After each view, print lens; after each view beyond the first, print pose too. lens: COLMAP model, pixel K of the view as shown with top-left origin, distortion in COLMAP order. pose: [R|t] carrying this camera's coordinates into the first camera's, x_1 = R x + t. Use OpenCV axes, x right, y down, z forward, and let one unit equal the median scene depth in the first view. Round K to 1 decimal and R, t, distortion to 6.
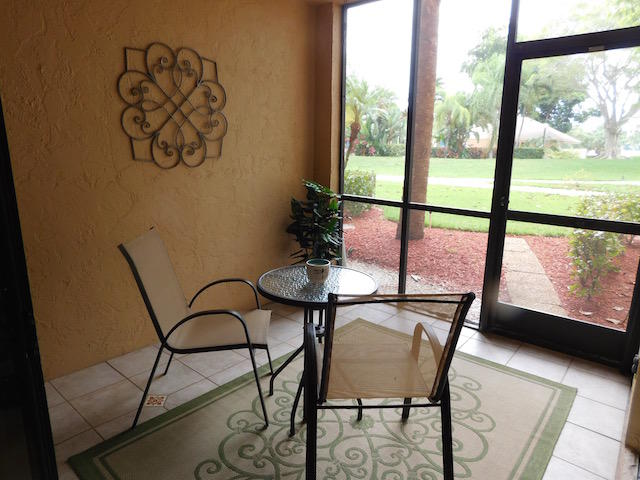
lens RADIAL K [[414.9, 0, 317.7], [0, 414.9, 235.9], [0, 0, 1]] dist [-0.048104, 0.004920]
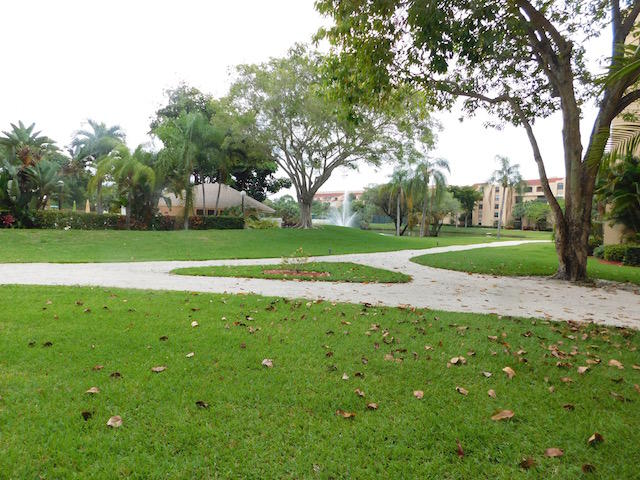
lens RADIAL K [[414.9, 0, 317.7], [0, 414.9, 235.9], [0, 0, 1]] dist [-0.048104, 0.004920]
pose [[0.777078, -0.016026, 0.629200, 0.100743], [0.117262, 0.985859, -0.119712, -0.043902], [-0.618384, 0.166807, 0.767969, 0.195758]]
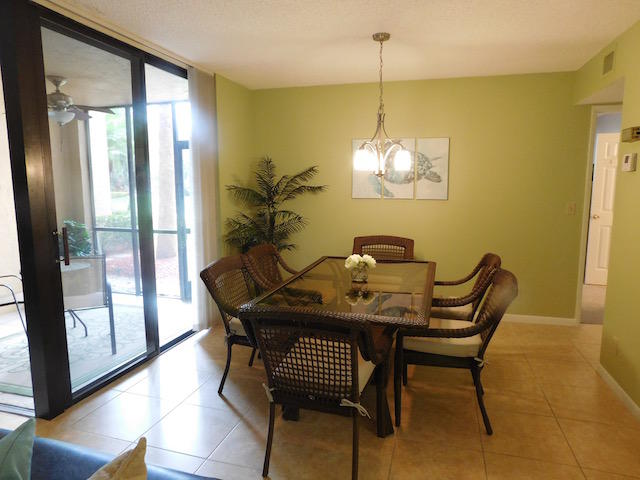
lens RADIAL K [[414.9, 0, 317.7], [0, 414.9, 235.9], [0, 0, 1]] dist [-0.048104, 0.004920]
pose [[0.910358, -0.060873, 0.409320, 0.202946], [0.101463, 0.991764, -0.078168, 0.141122], [-0.401190, 0.112692, 0.909036, -0.734728]]
